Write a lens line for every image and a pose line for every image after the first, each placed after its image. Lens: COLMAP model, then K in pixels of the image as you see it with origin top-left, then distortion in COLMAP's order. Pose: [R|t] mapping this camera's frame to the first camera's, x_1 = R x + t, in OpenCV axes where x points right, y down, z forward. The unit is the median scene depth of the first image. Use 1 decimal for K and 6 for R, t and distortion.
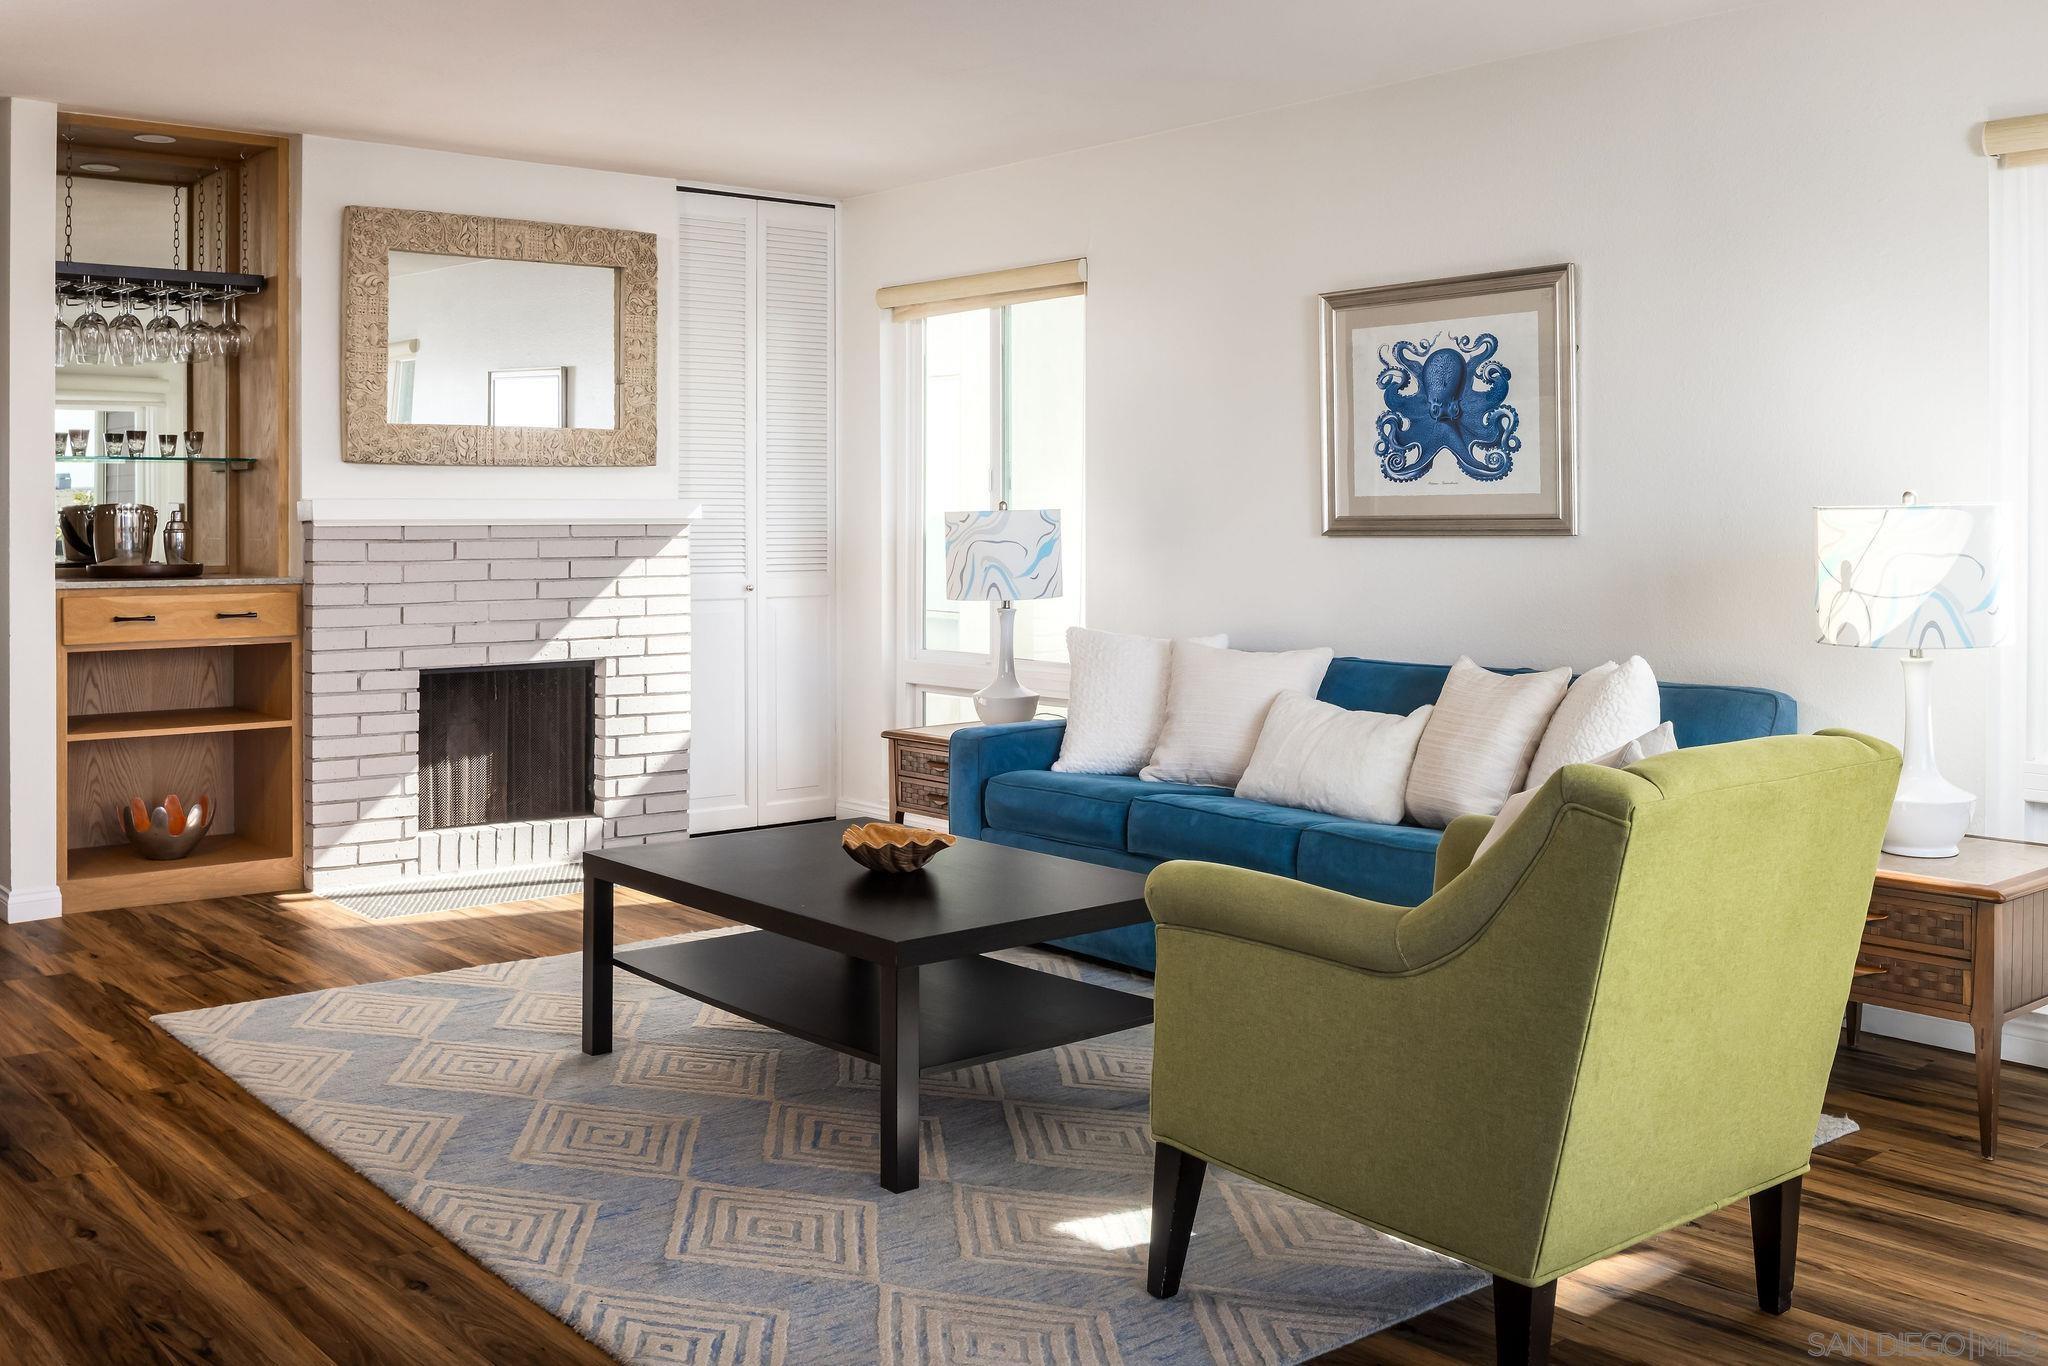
lens RADIAL K [[1968.2, 0, 1036.1], [0, 1968.2, 680.9], [0, 0, 1]] dist [-0.013464, 0.000000]
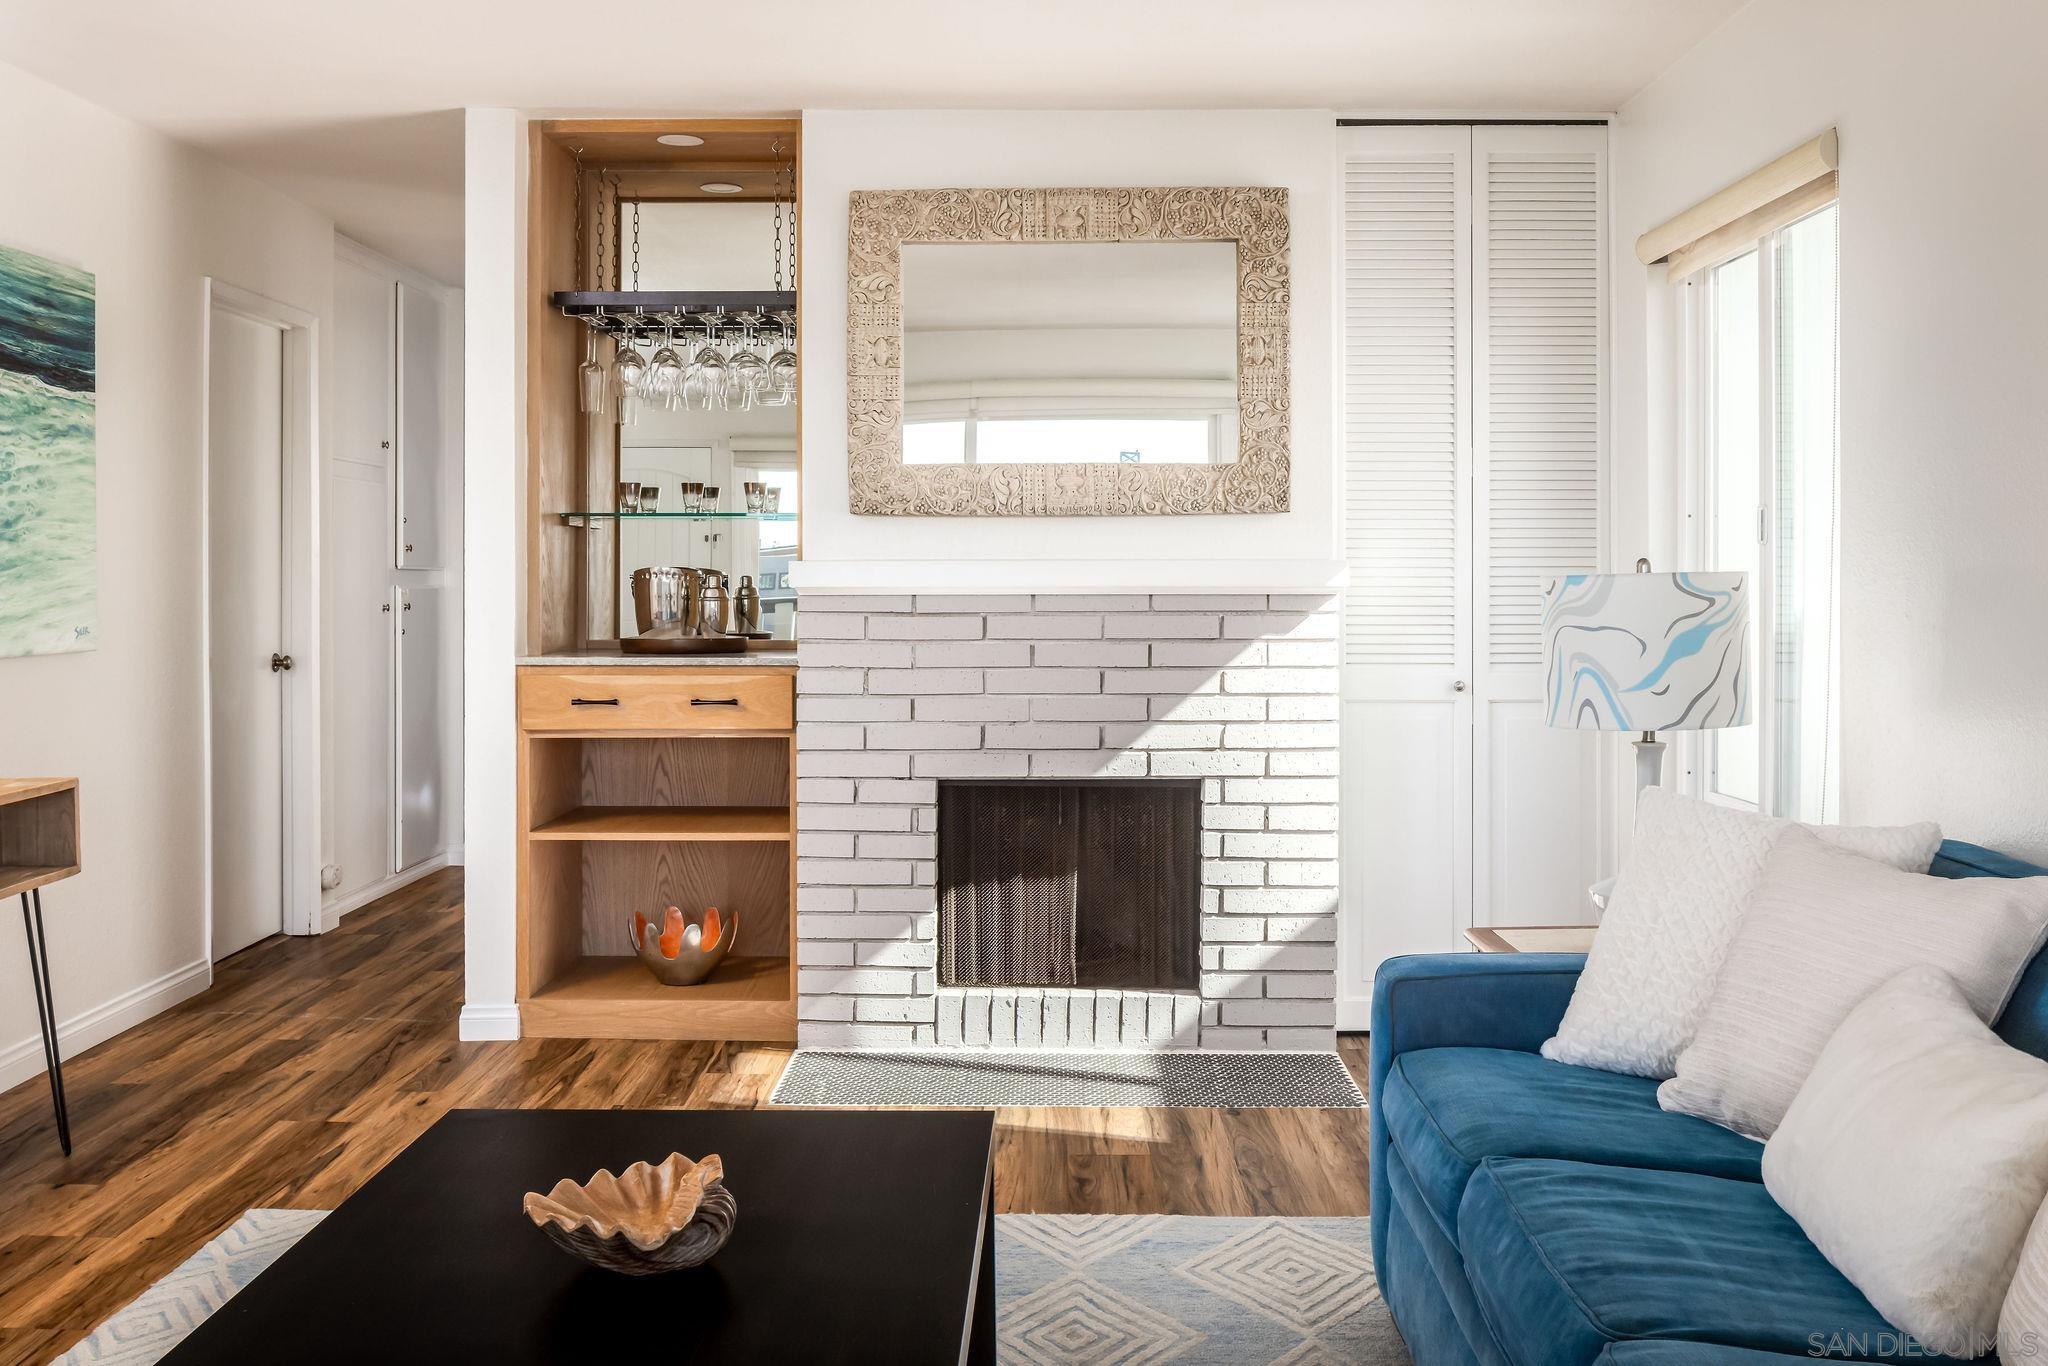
lens RADIAL K [[1968.2, 0, 1065.3], [0, 1968.2, 658.4], [0, 0, 1]] dist [-0.013464, 0.000000]
pose [[0.760707, 0.026817, -0.648542, 0.227731], [-0.055133, 0.998205, -0.023392, -0.038370], [0.646750, 0.053550, 0.760820, 0.443584]]
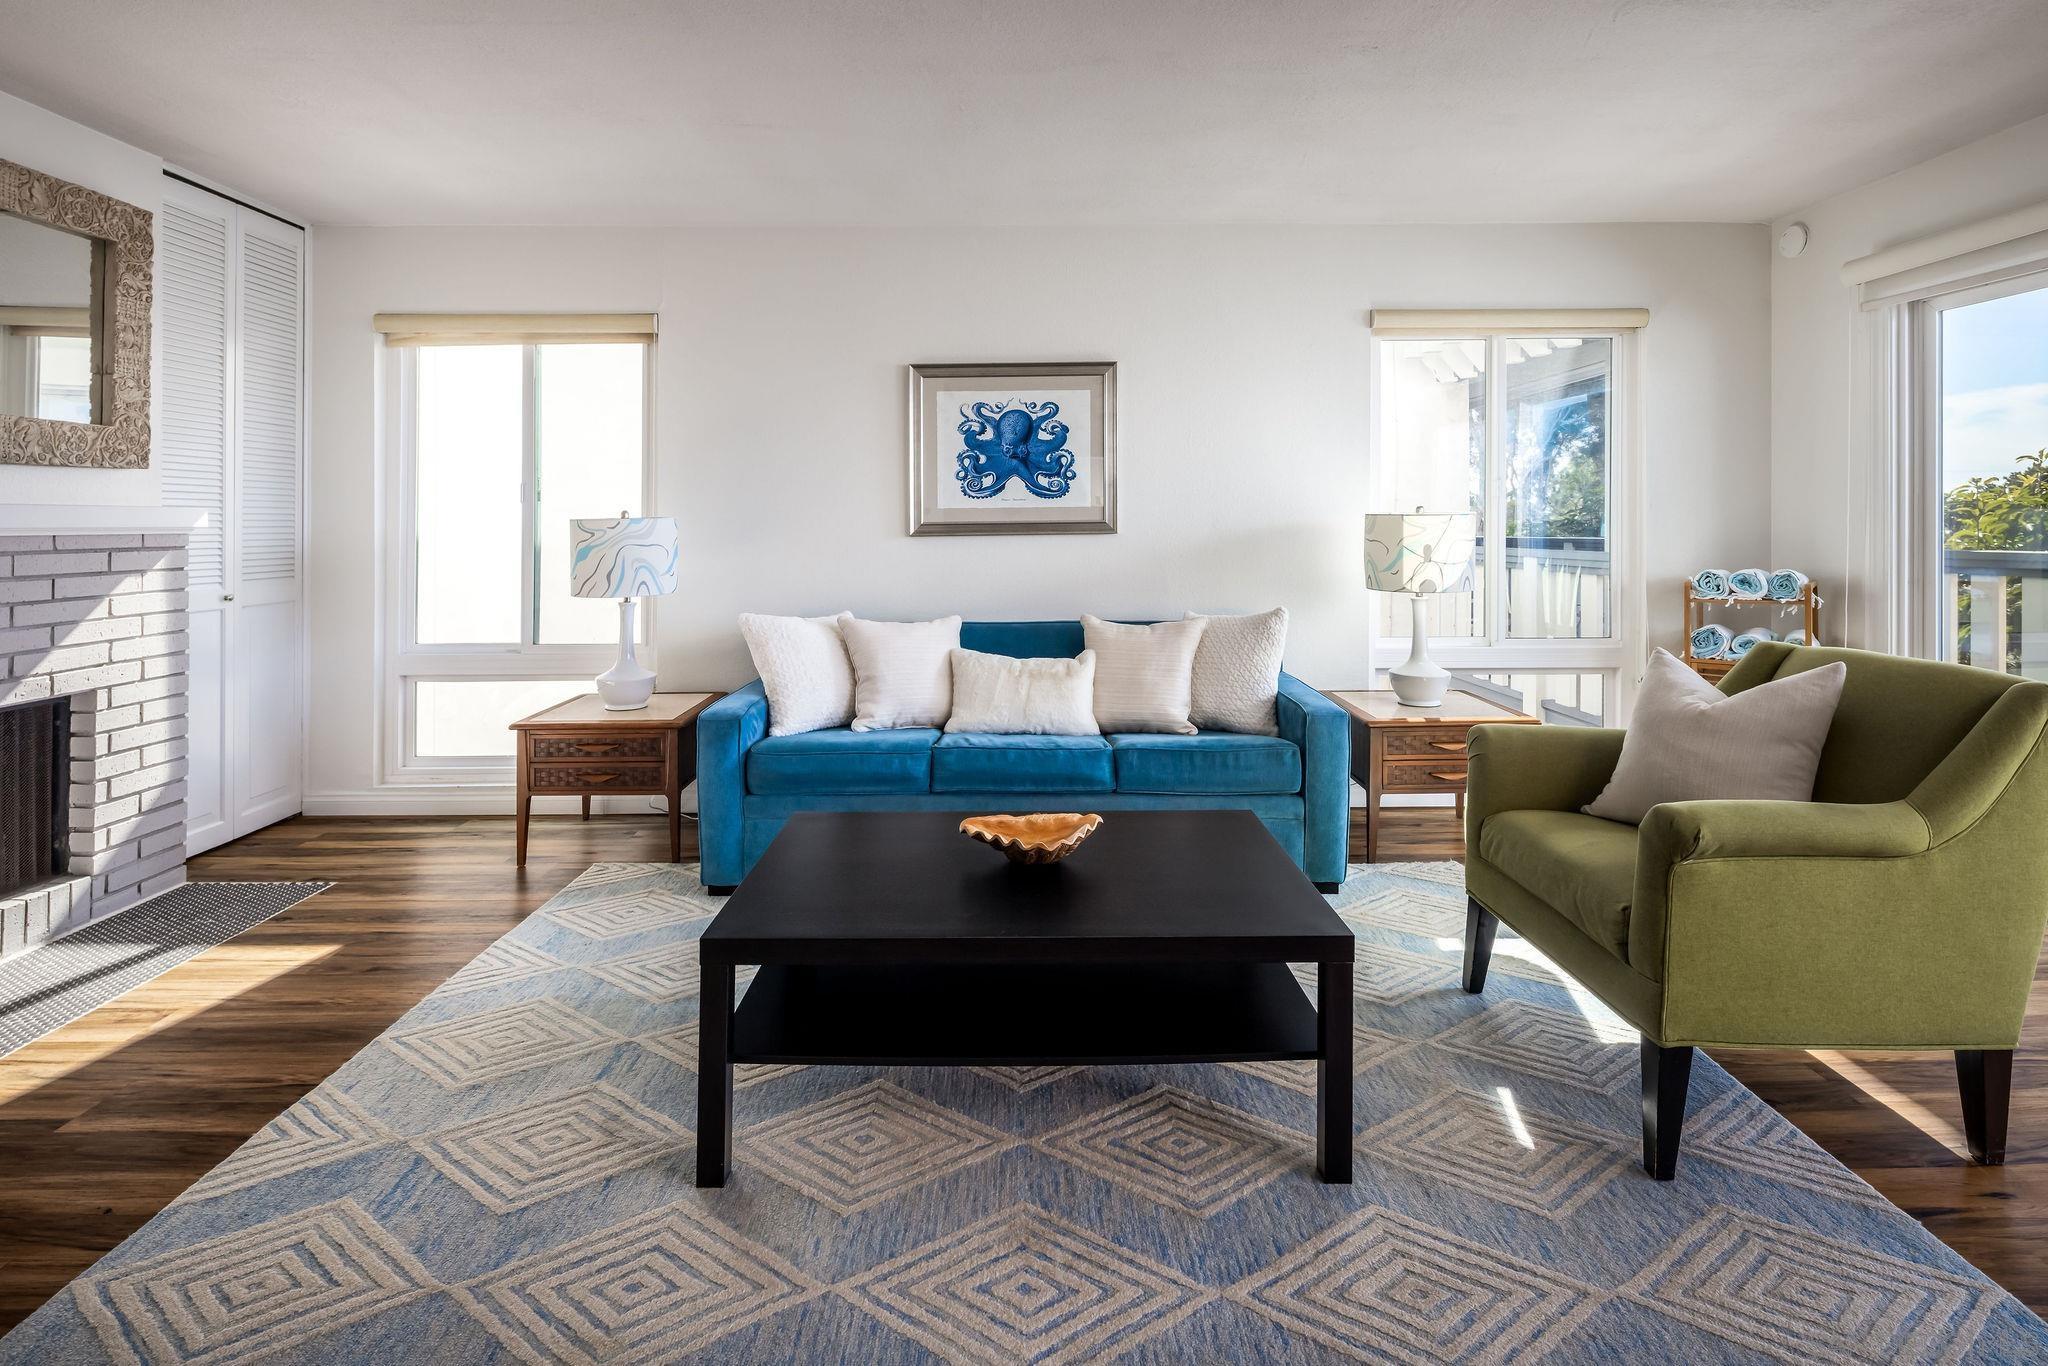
lens RADIAL K [[997.4, 0, 1029.8], [0, 997.4, 561.9], [0, 0, 1]] dist [0.003563, -0.002159]
pose [[0.637004, -0.033091, 0.770150, -0.315698], [0.068002, 0.997595, -0.013382, -0.036153], [-0.767855, 0.060896, 0.637723, 0.436014]]
